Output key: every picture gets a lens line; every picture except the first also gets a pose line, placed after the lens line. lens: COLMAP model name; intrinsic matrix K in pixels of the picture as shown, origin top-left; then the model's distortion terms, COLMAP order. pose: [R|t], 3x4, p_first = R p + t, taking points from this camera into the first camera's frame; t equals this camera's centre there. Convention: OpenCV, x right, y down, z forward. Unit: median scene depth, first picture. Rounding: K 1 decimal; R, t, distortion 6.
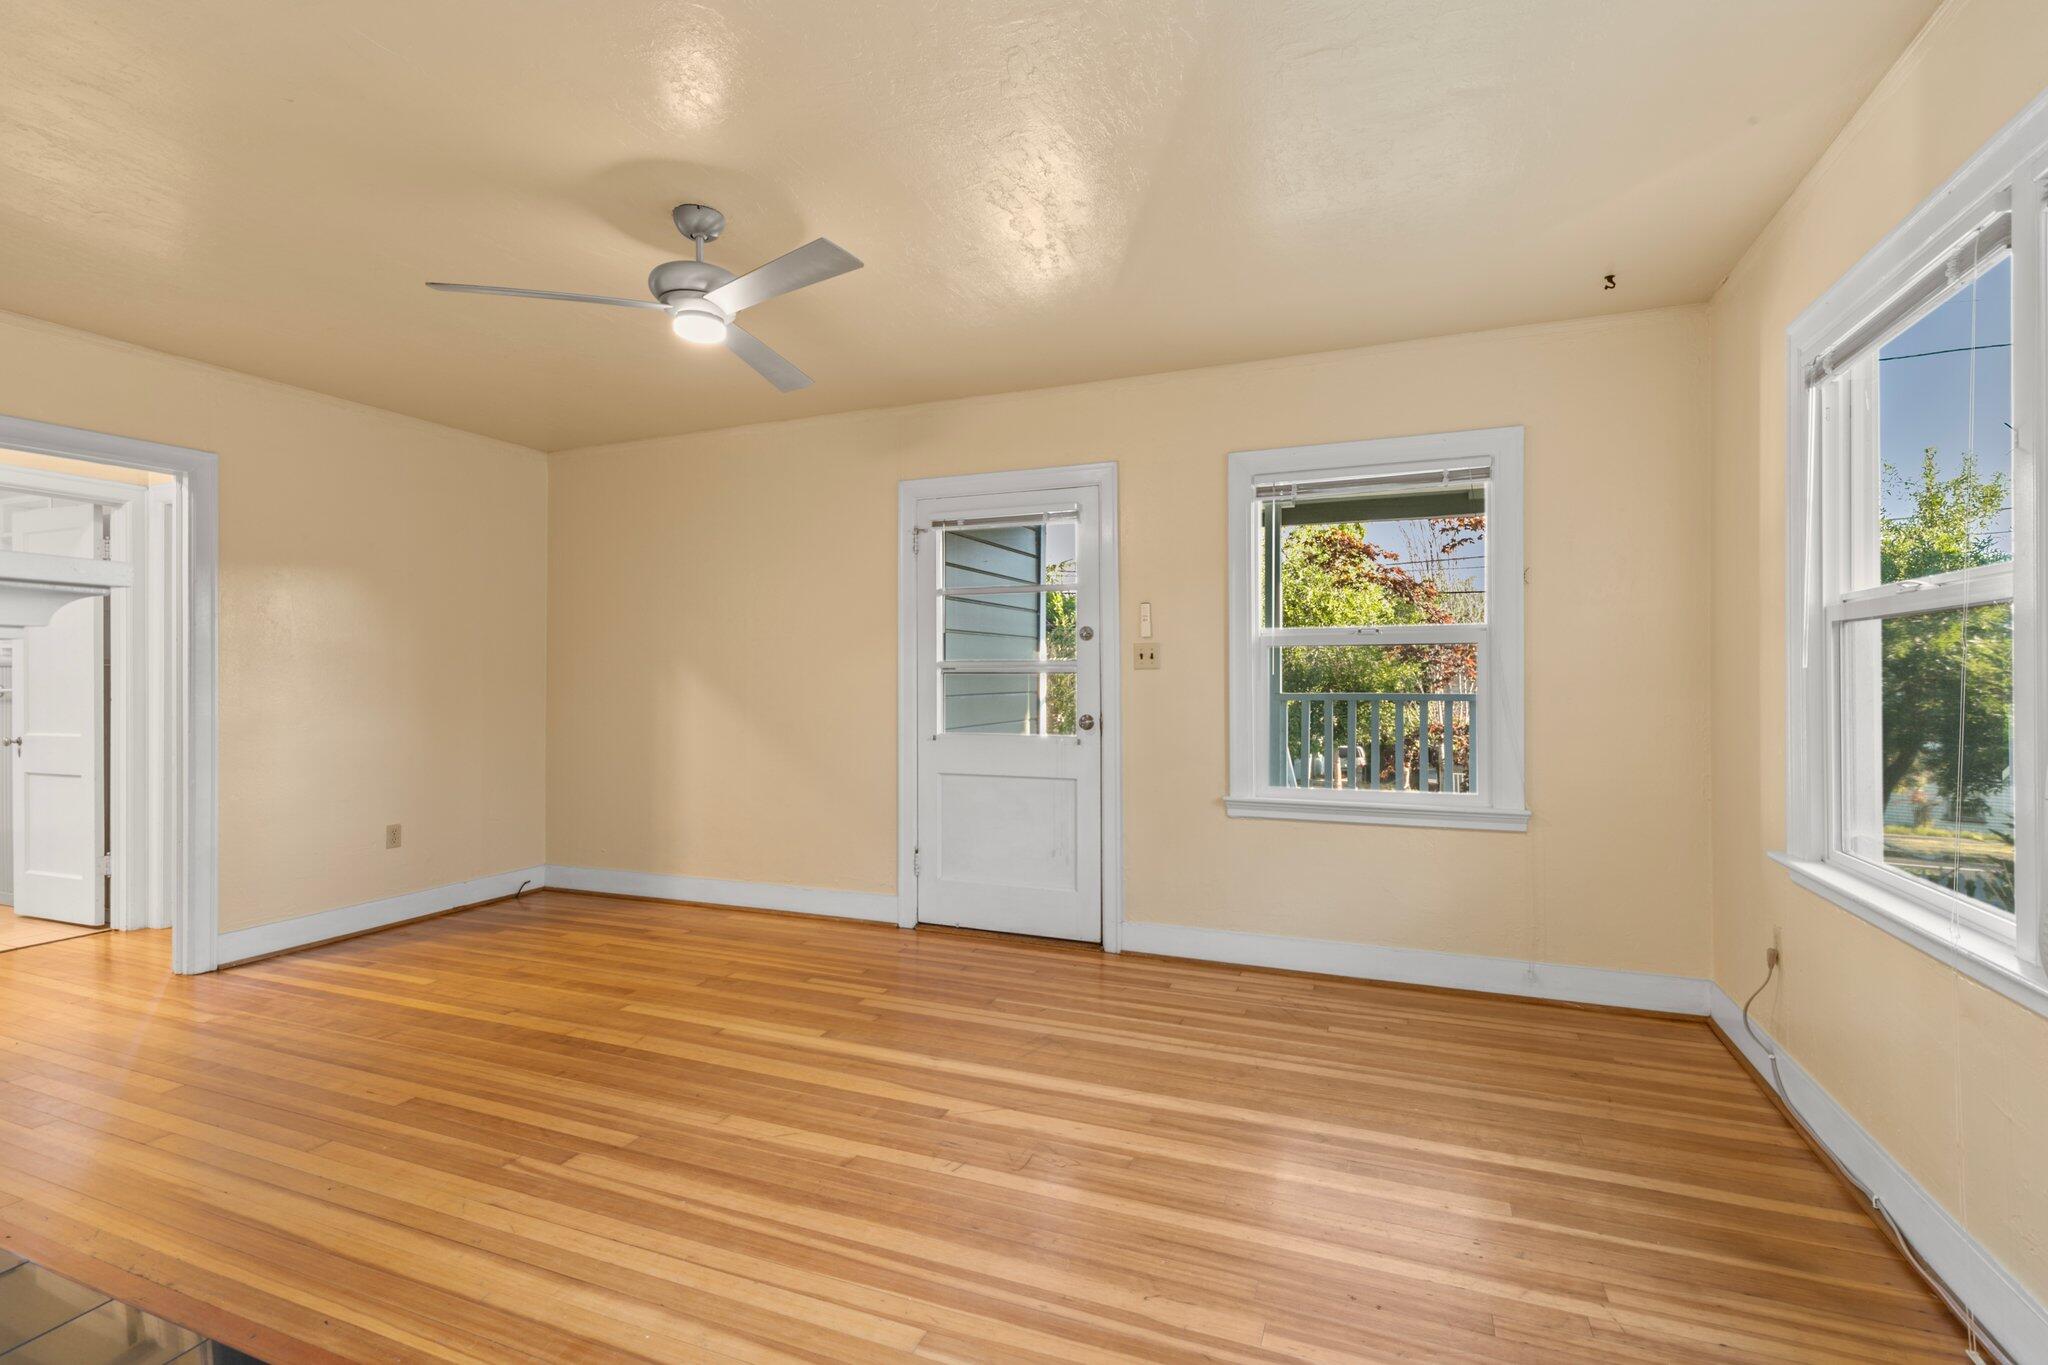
lens RADIAL K [[907.1, 0, 1029.5], [0, 907.1, 687.8], [0, 0, 1]] dist [-0.003129, 0.000042]
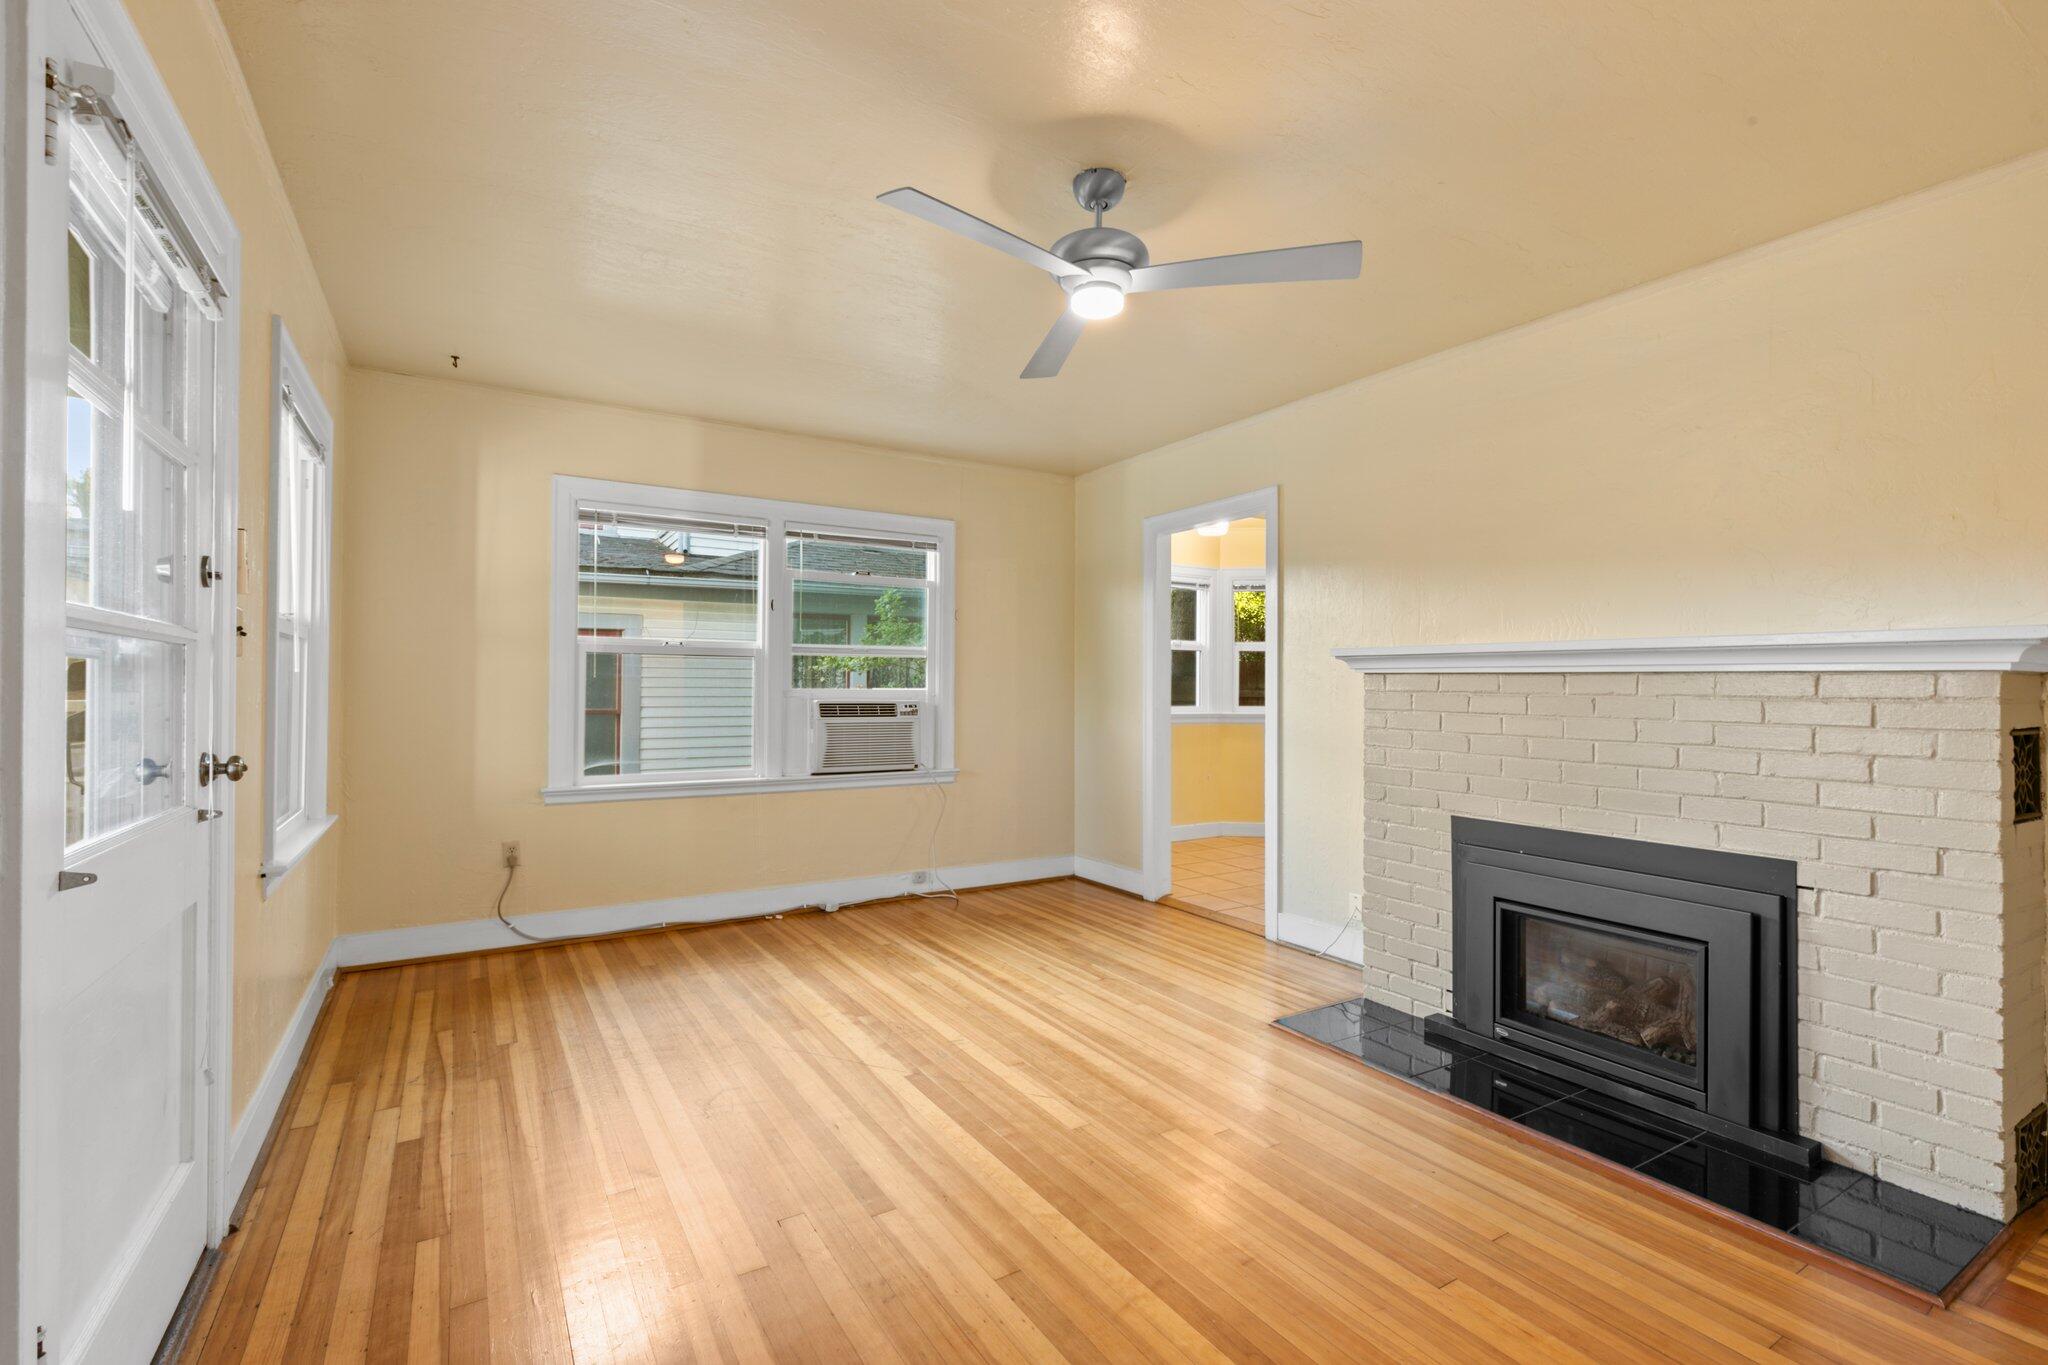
lens RADIAL K [[907.1, 0, 1027.3], [0, 907.1, 685.4], [0, 0, 1]] dist [-0.003129, 0.000042]
pose [[-0.804395, -0.000567, 0.594095, -0.734609], [-0.001757, 0.999997, -0.001425, -0.008004], [-0.594093, -0.002190, -0.804394, 1.527432]]
